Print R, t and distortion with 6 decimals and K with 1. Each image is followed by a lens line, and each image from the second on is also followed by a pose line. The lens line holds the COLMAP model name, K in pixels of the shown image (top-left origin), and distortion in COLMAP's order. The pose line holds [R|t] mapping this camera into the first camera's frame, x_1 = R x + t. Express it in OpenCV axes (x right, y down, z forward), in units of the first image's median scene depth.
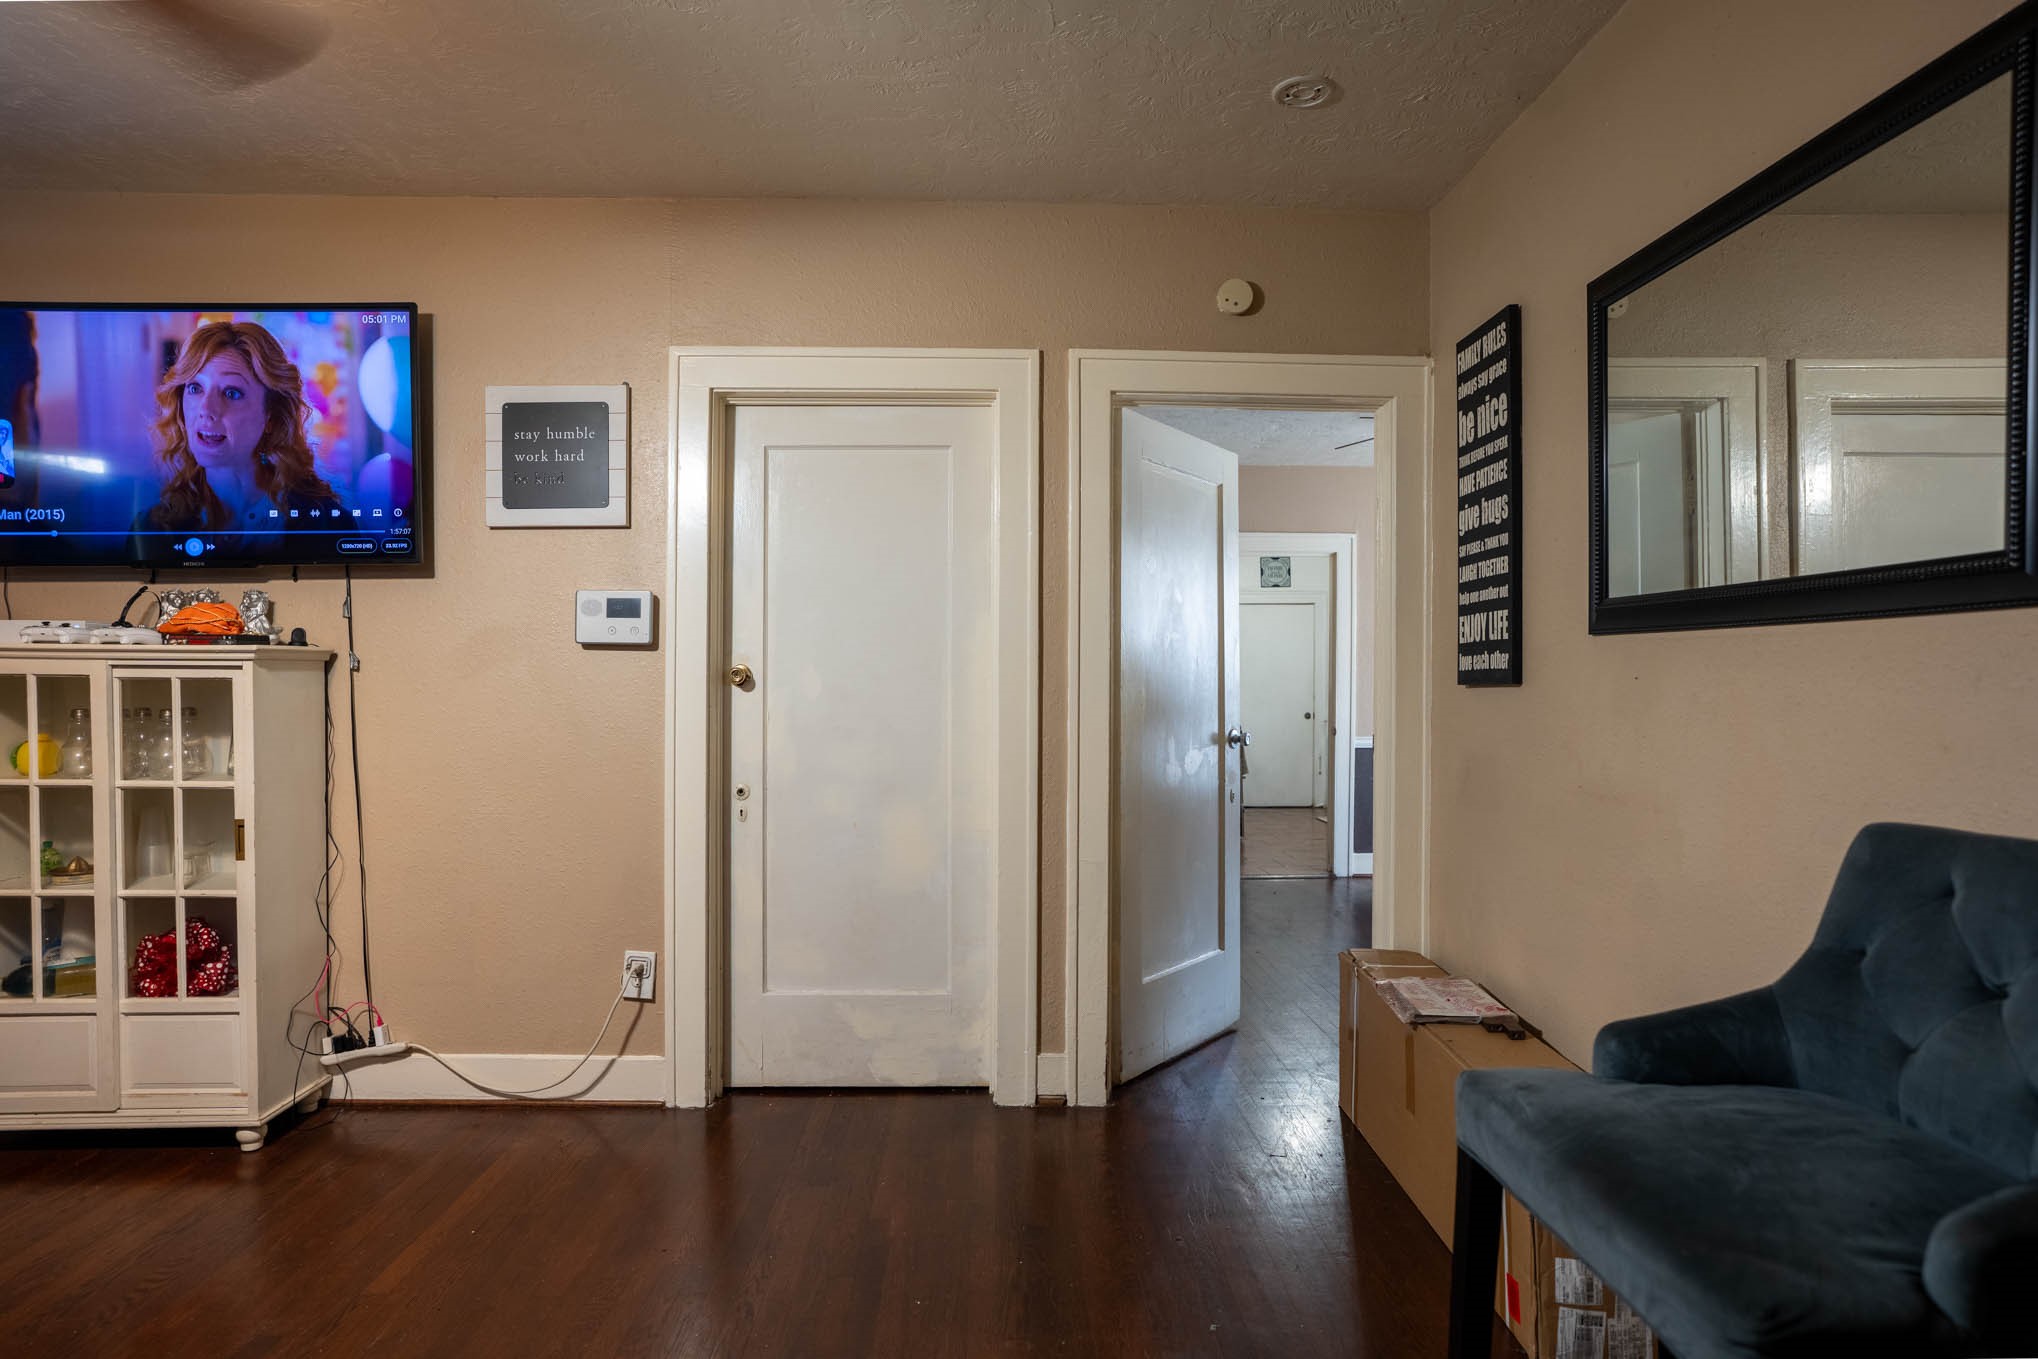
lens RADIAL K [[1130.9, 0, 1024.3], [0, 1130.9, 686.8], [0, 0, 1]] dist [-0.036791, 0.001333]
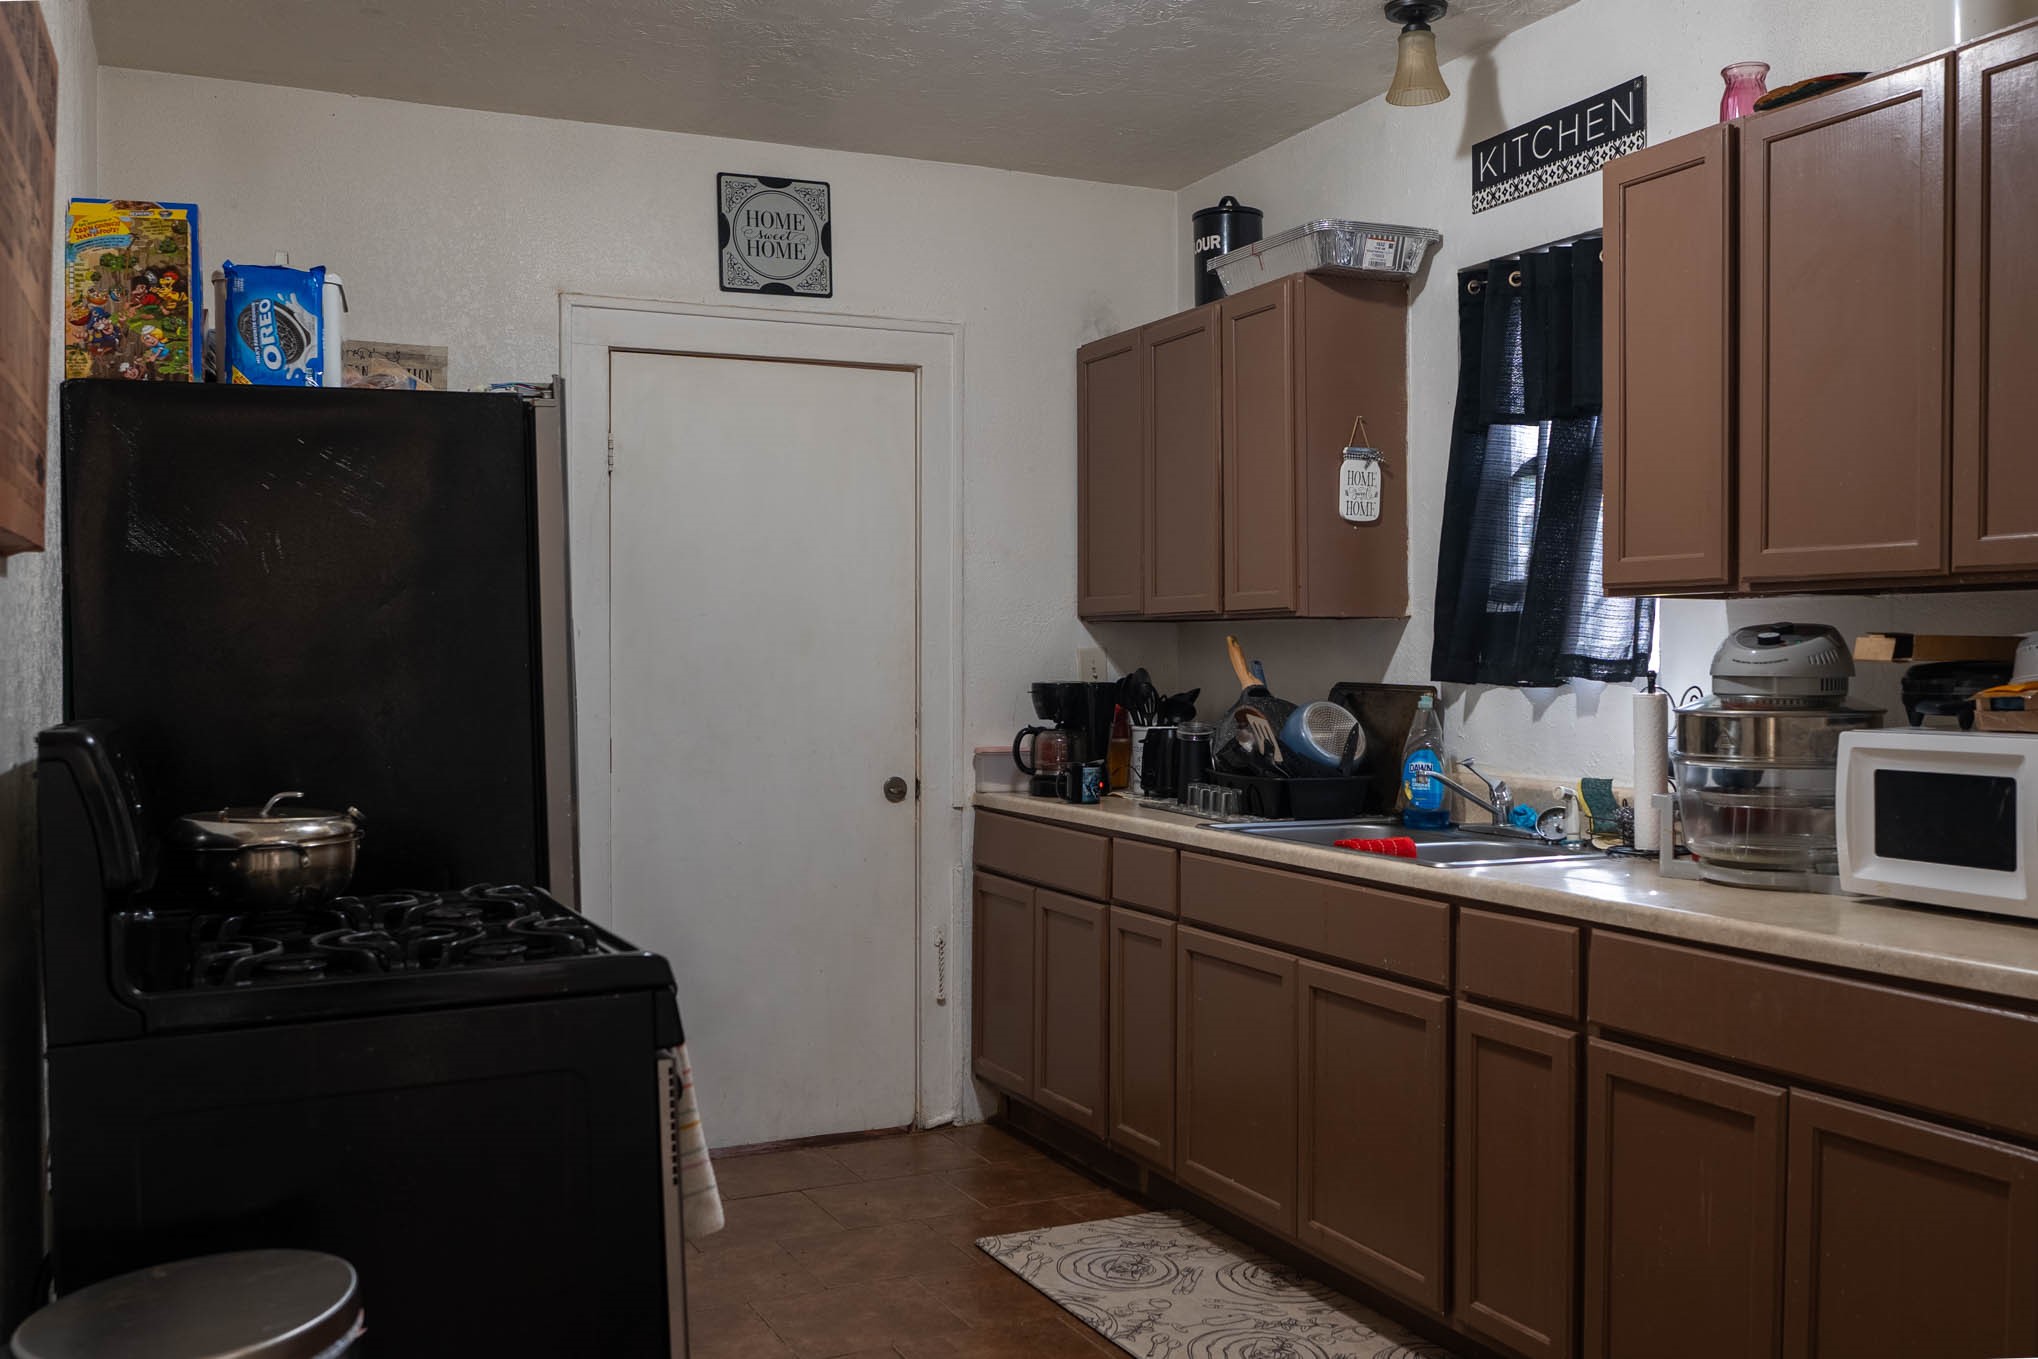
lens RADIAL K [[1803.7, 0, 1019.0], [0, 1803.7, 679.5], [0, 0, 1]] dist [-0.004543, 0.000492]
pose [[0.918386, -0.005268, 0.395650, 0.381889], [0.004367, 0.999985, 0.003180, -0.005585], [-0.395661, -0.001192, 0.918396, 2.076346]]
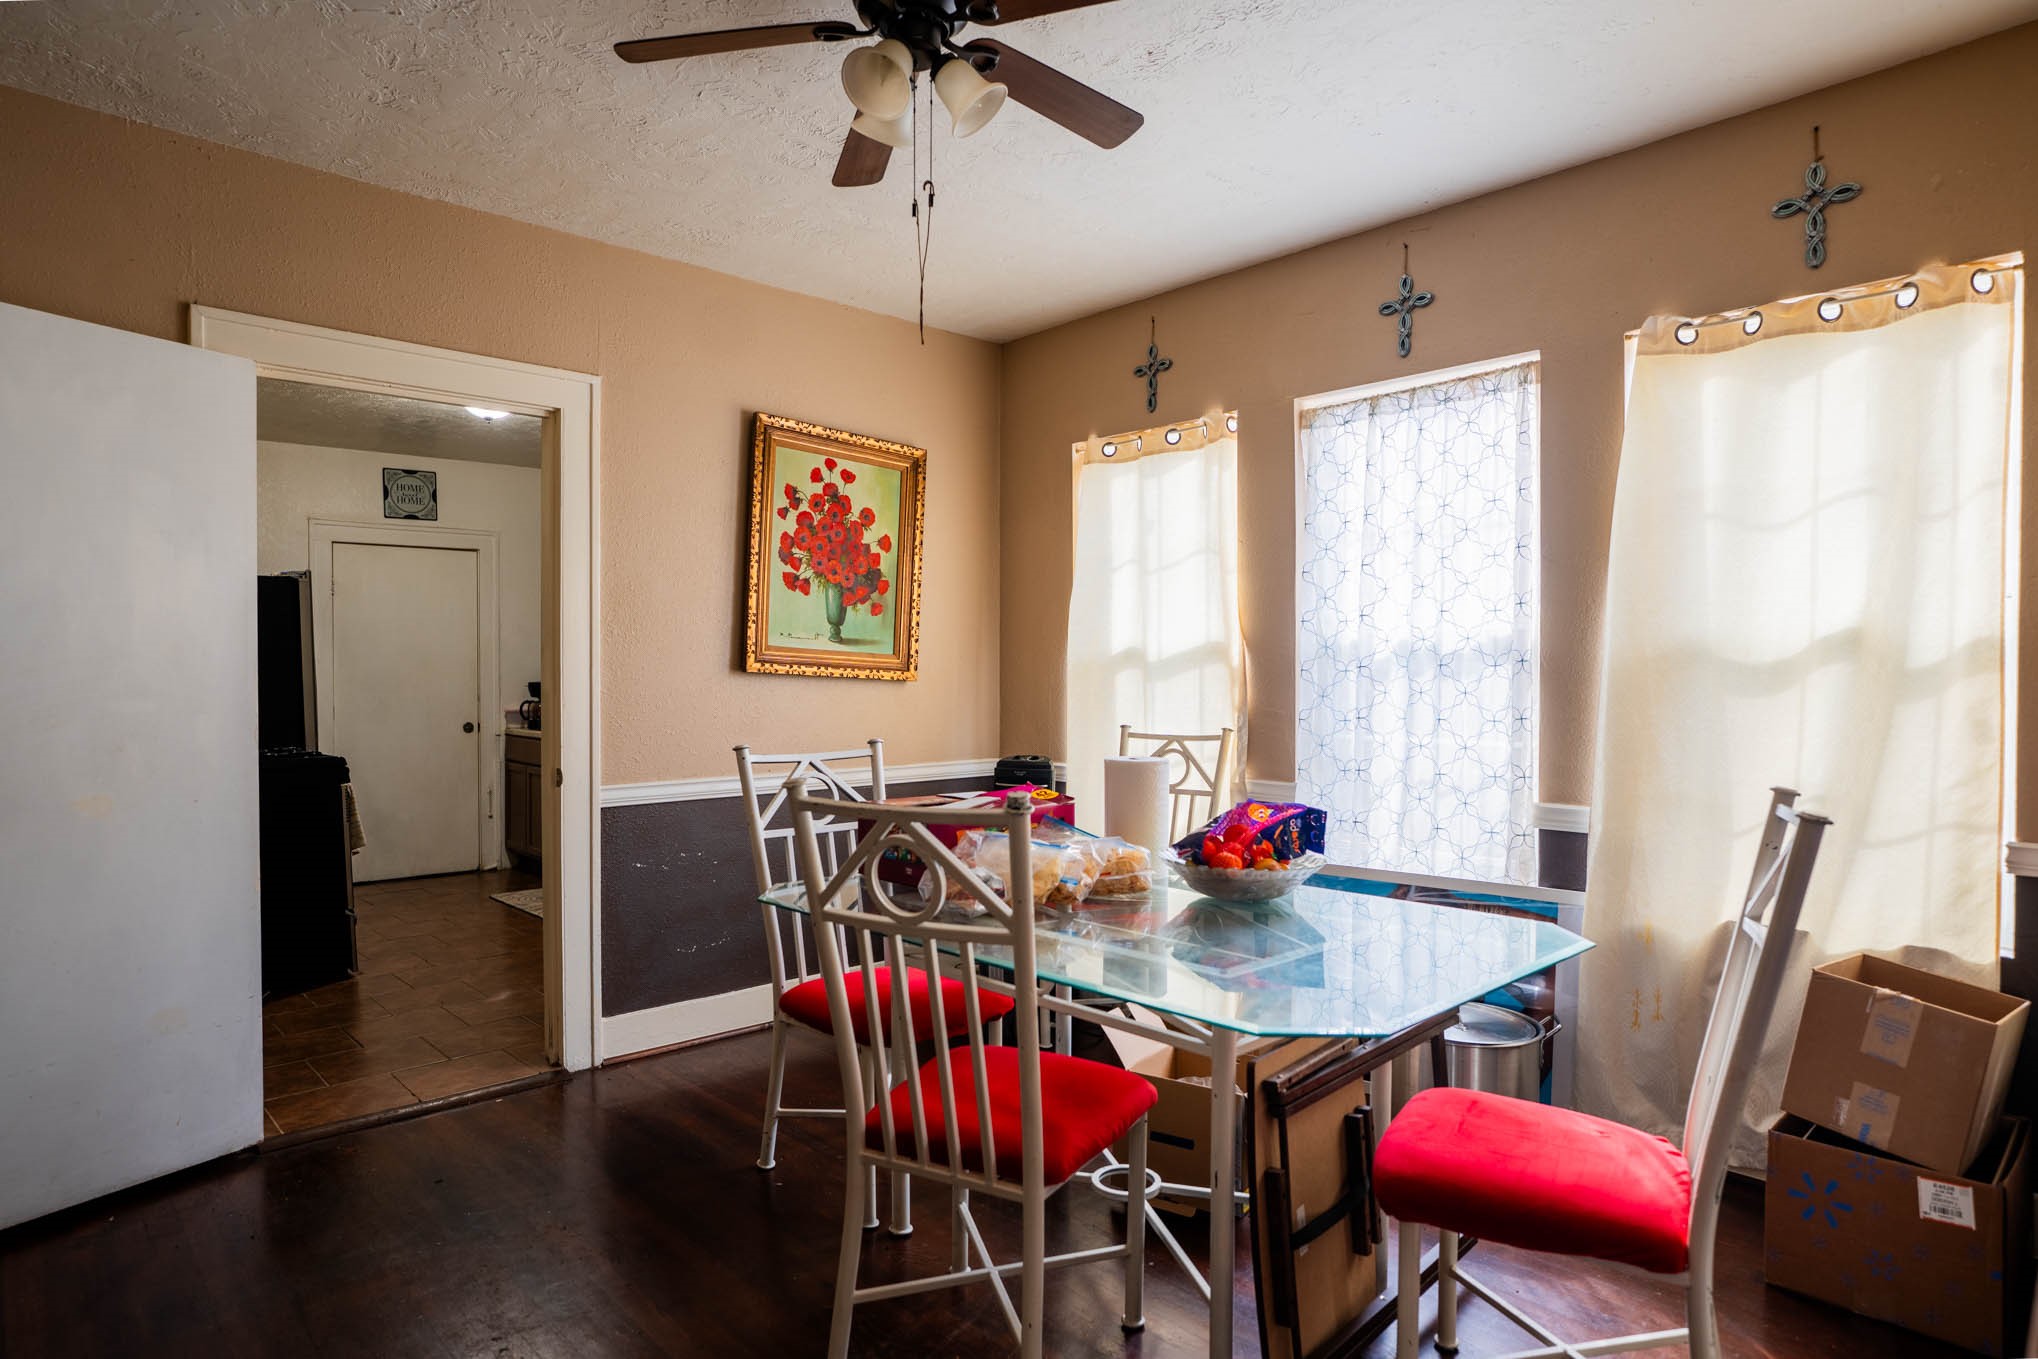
lens RADIAL K [[1130.9, 0, 1024.3], [0, 1130.9, 686.8], [0, 0, 1]] dist [-0.036791, 0.001333]
pose [[0.746300, -0.012807, 0.665487, 0.231236], [0.006925, 0.999910, 0.011477, -0.007931], [-0.665574, -0.003957, 0.746322, 1.131791]]
